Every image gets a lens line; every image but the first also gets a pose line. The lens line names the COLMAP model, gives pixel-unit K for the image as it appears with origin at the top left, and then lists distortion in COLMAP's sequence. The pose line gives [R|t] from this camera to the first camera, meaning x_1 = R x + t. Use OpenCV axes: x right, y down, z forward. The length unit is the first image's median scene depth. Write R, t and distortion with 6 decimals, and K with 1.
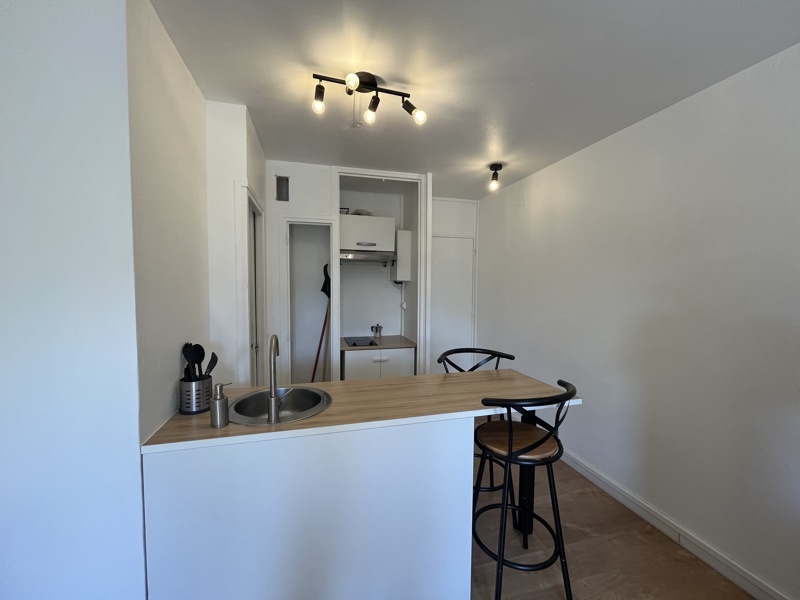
lens RADIAL K [[324.8, 0, 399.3], [0, 324.8, 298.8], [0, 0, 1]] dist [-0.001550, -0.000626]
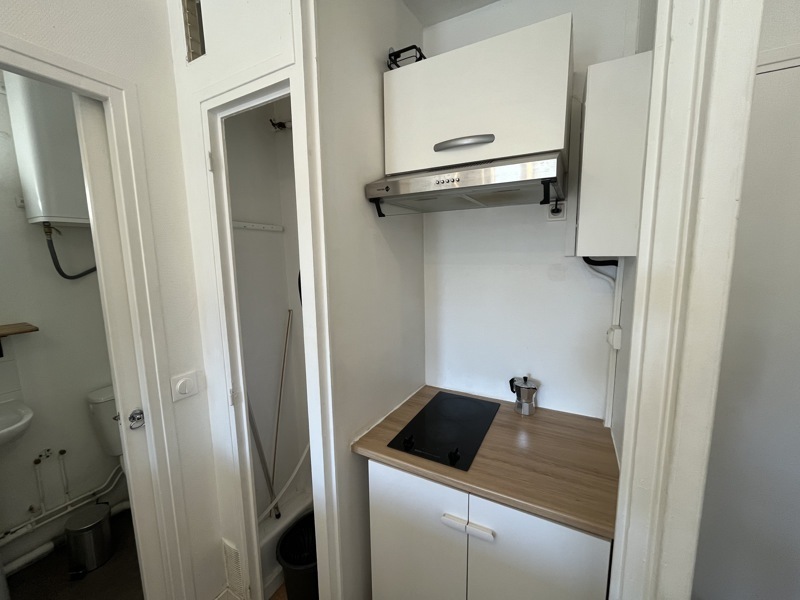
lens RADIAL K [[324.8, 0, 398.1], [0, 324.8, 301.5], [0, 0, 1]] dist [-0.001550, -0.000626]
pose [[0.718046, 0.078231, -0.691585, 0.078266], [-0.021264, 0.995665, 0.090550, -0.037279], [0.695671, -0.050314, 0.716596, 0.665903]]
